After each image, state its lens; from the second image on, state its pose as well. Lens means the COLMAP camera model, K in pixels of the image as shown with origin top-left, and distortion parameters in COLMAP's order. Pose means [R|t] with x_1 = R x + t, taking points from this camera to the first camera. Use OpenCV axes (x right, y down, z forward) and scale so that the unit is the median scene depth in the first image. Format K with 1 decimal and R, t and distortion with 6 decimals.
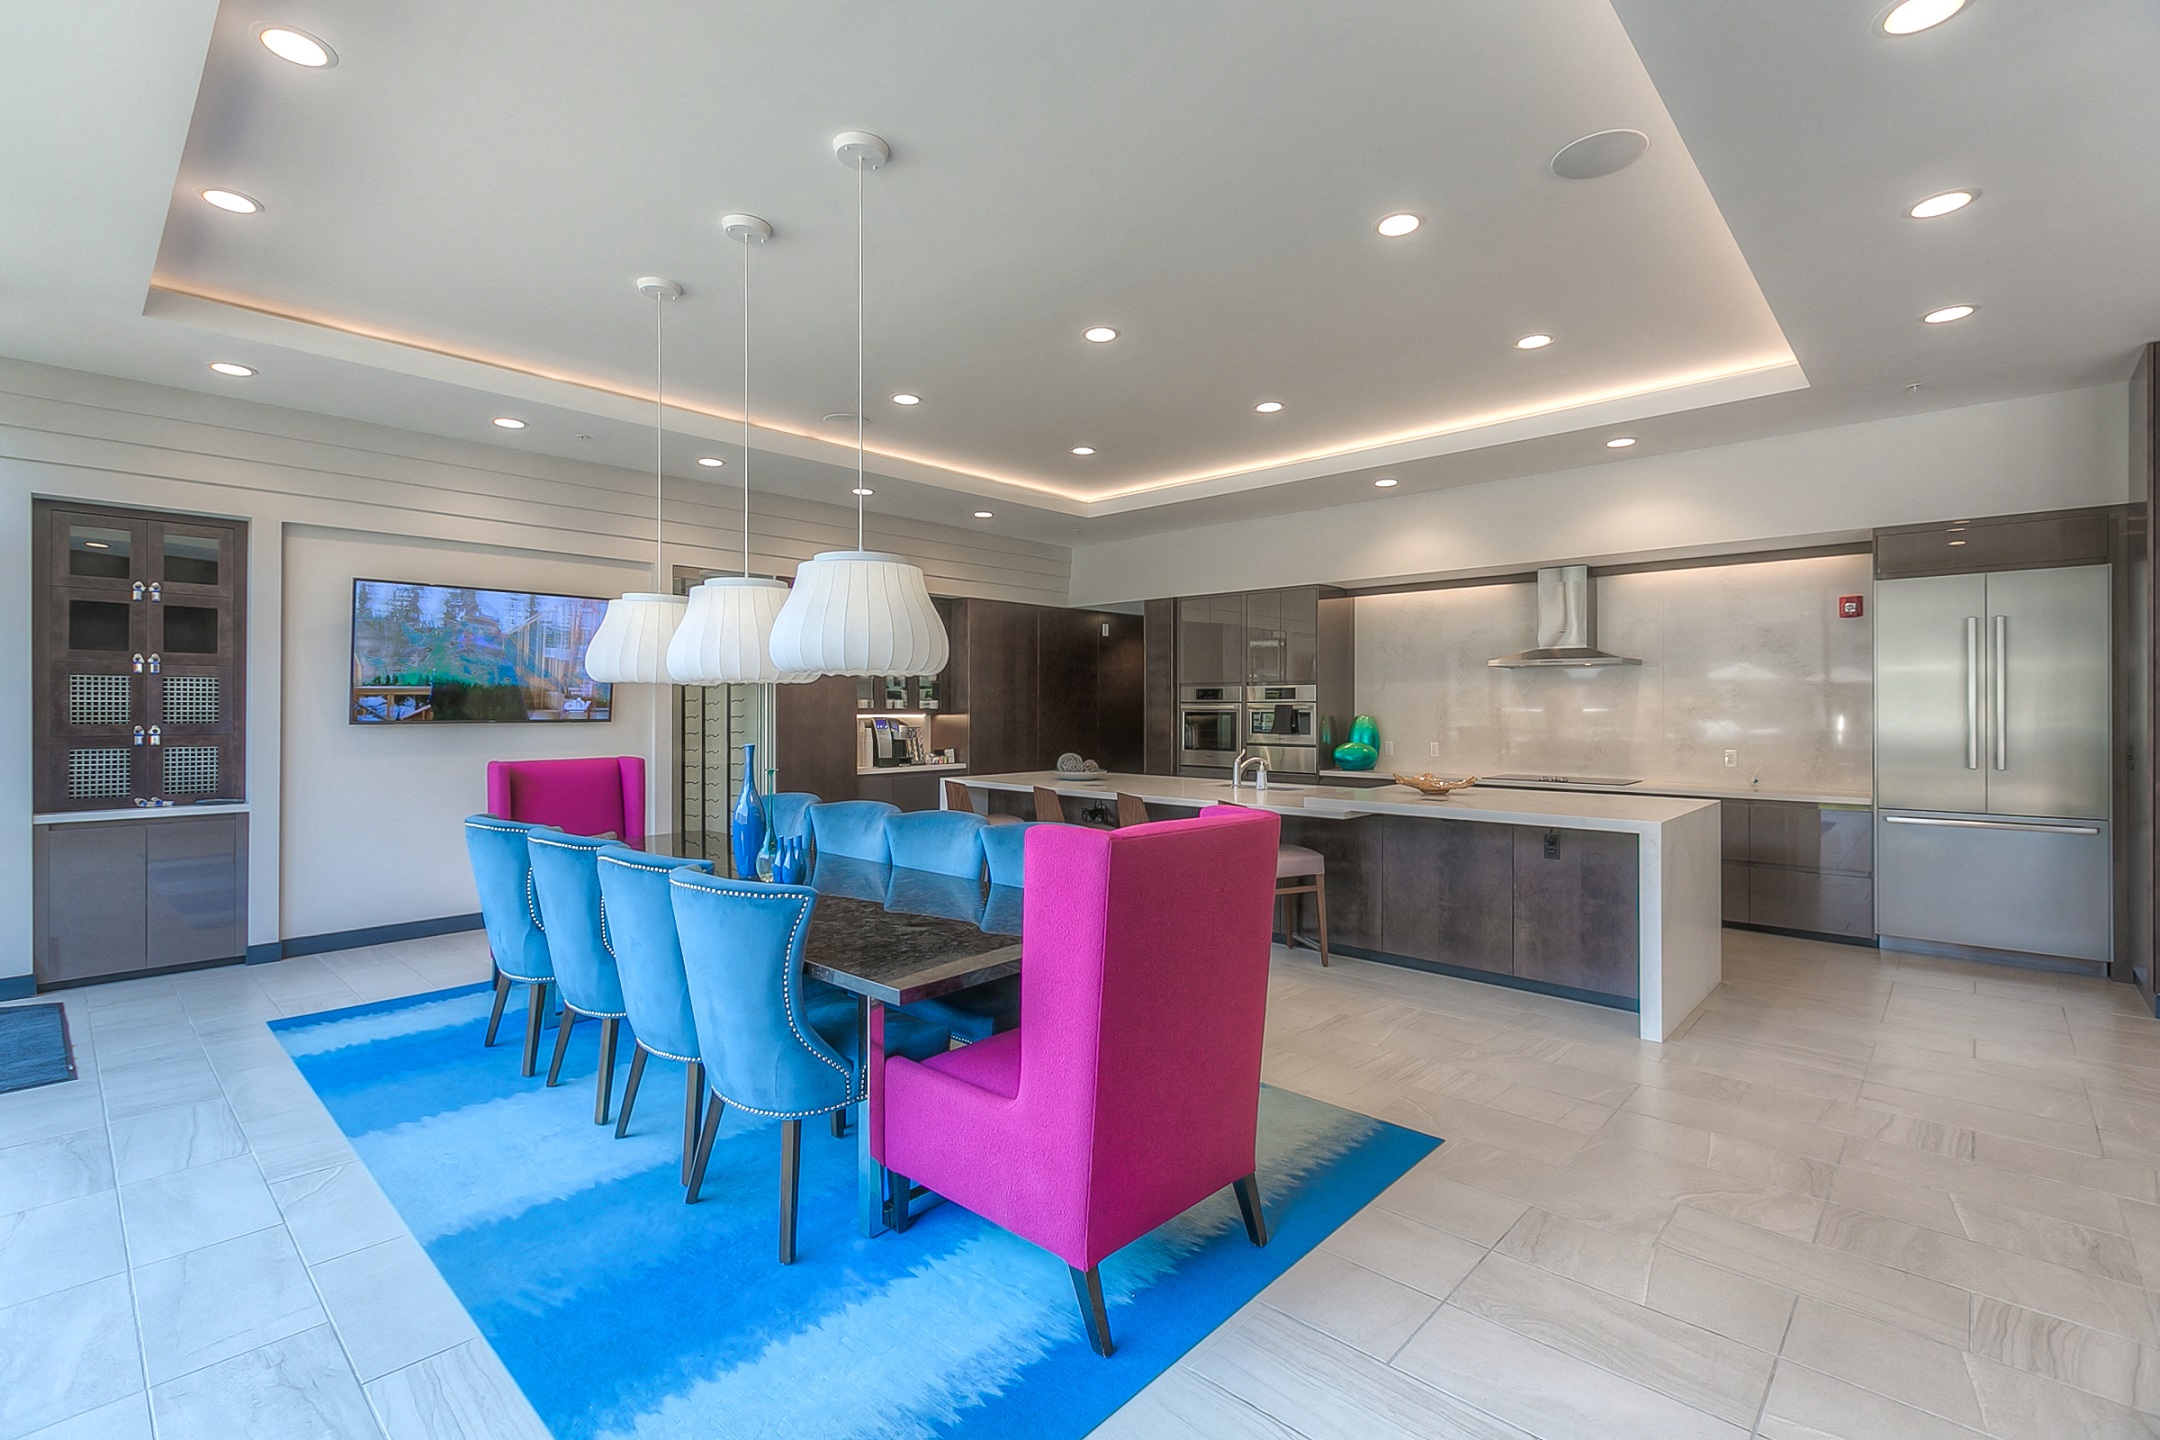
lens RADIAL K [[1051.4, 0, 1082.4], [0, 1051.4, 715.1], [0, 0, 1]] dist [-0.003056, -0.000649]
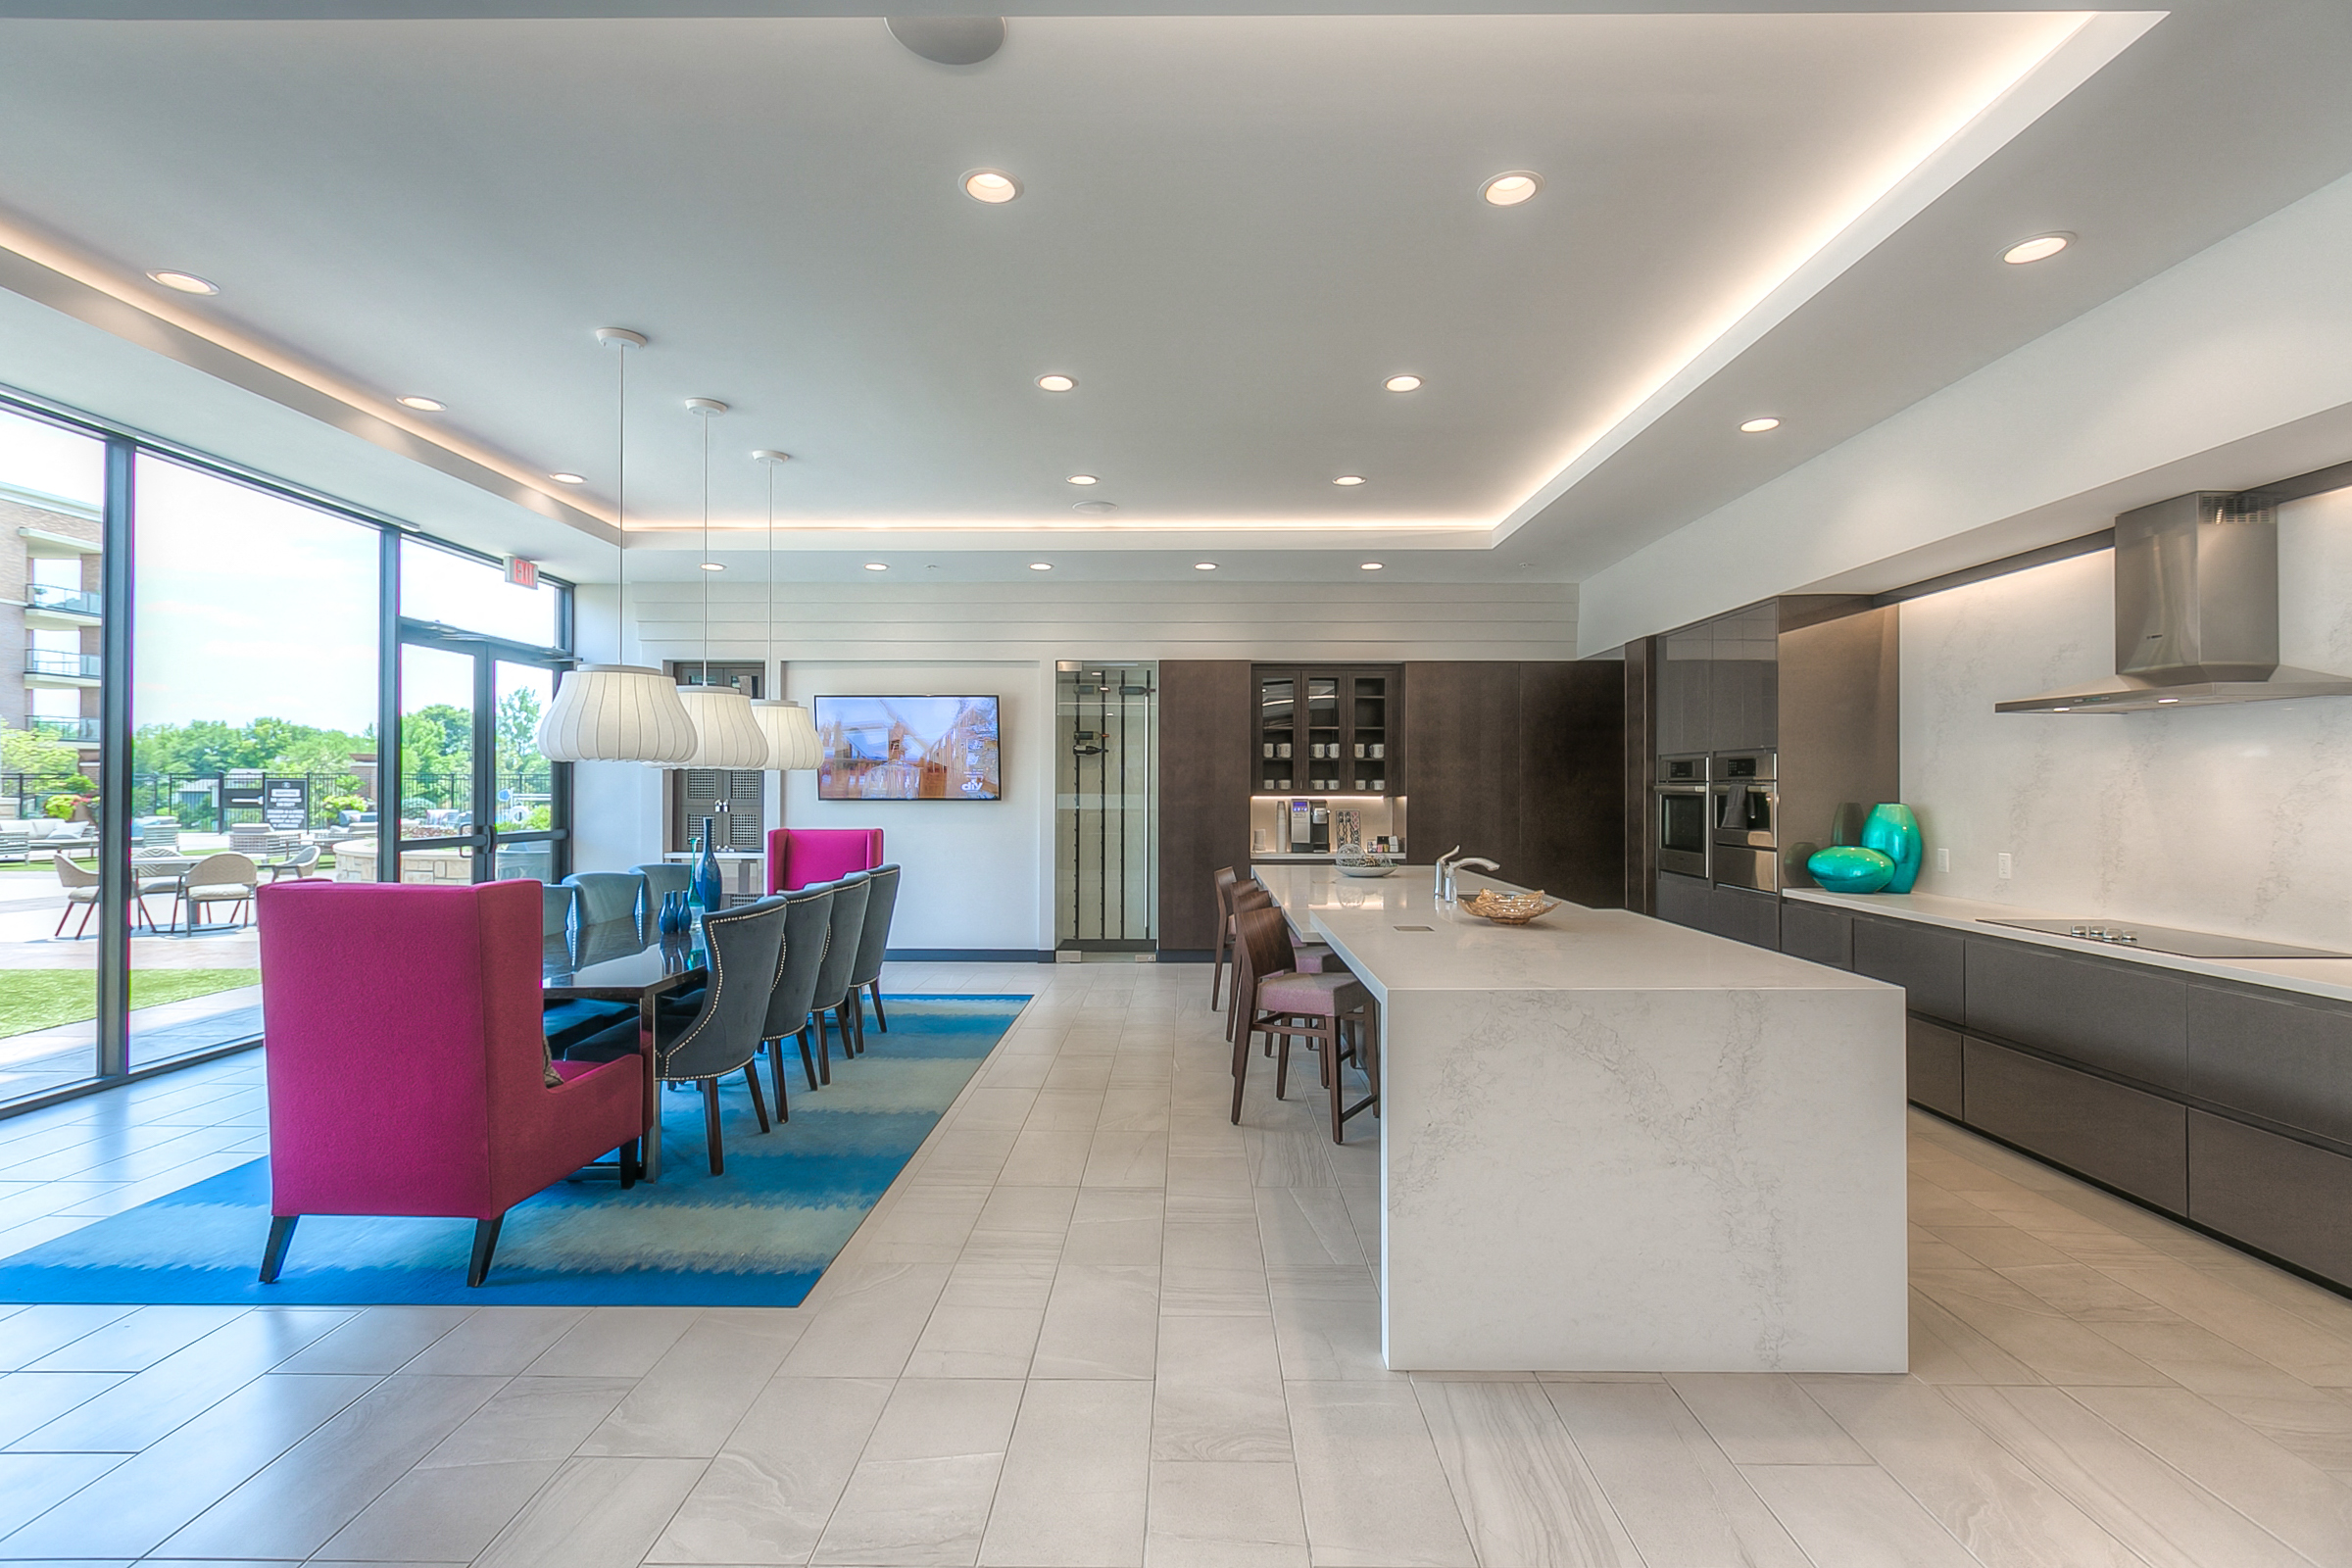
lens RADIAL K [[1144.9, 0, 1178.6], [0, 1144.9, 778.7], [0, 0, 1]] dist [-0.003056, -0.000649]
pose [[0.636344, -0.005123, -0.771389, 0.547802], [-0.007932, 0.999882, -0.013183, -0.001787], [0.771365, 0.014507, 0.636228, 0.287316]]
